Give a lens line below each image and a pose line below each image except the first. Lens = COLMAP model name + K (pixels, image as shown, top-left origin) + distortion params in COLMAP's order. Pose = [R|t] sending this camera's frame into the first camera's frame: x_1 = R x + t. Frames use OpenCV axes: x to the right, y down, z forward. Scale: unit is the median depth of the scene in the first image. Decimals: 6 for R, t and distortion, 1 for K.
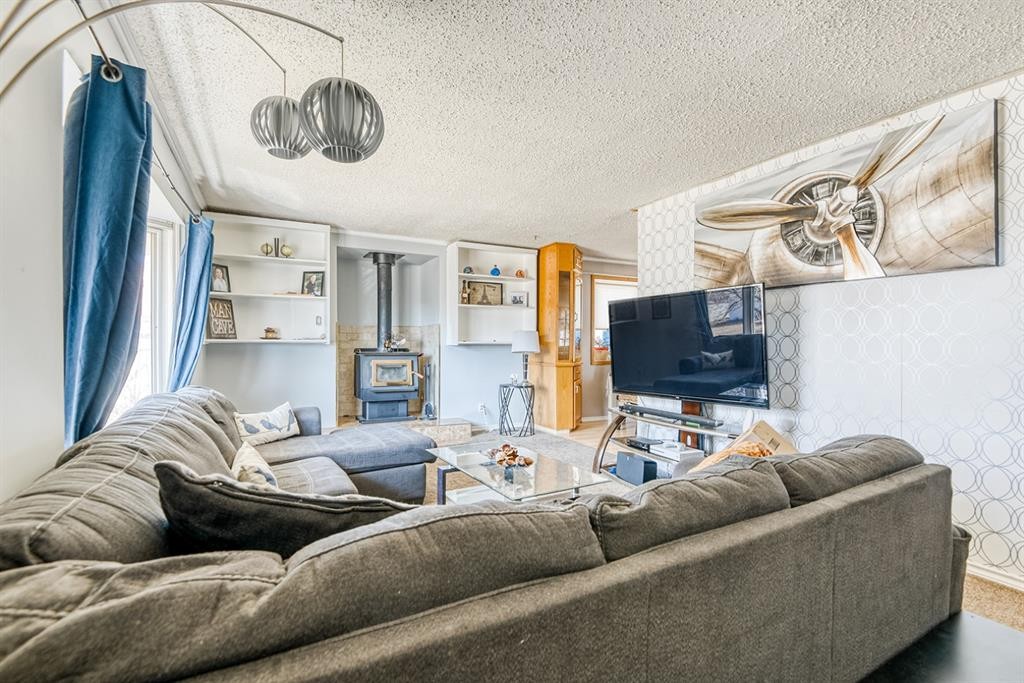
lens RADIAL K [[463.0, 0, 518.8], [0, 463.0, 339.2], [0, 0, 1]] dist [0.035034, -0.027647]
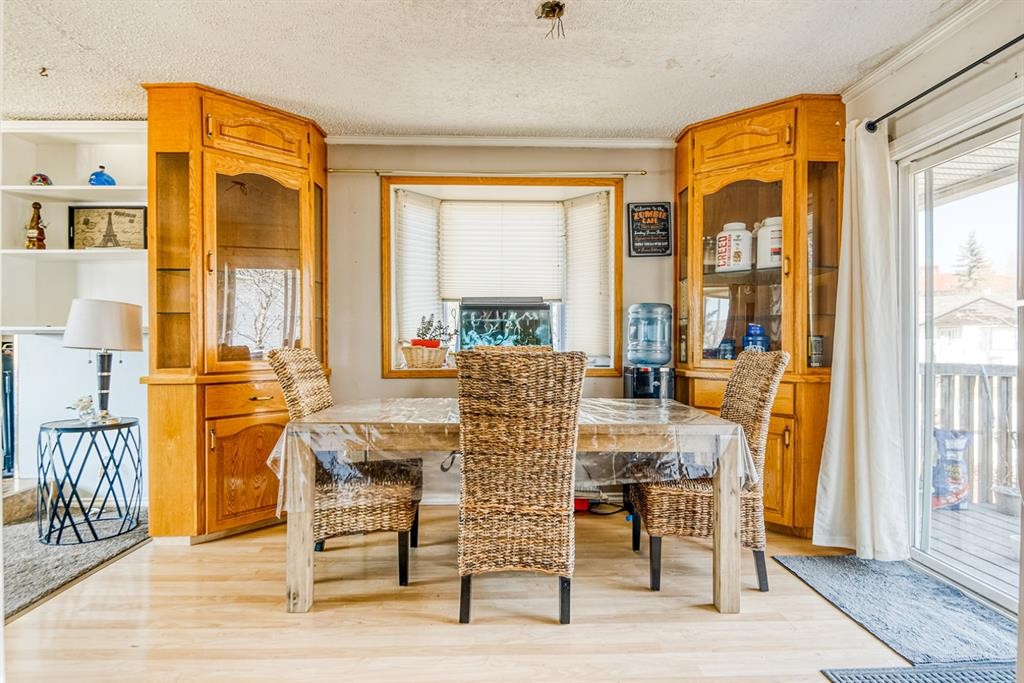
lens RADIAL K [[463.0, 0, 518.8], [0, 463.0, 339.2], [0, 0, 1]] dist [0.035034, -0.027647]
pose [[0.883063, -0.002816, -0.469246, 0.639116], [0.007024, 0.999949, 0.007216, 0.021256], [0.469202, -0.009668, 0.883038, 0.892067]]
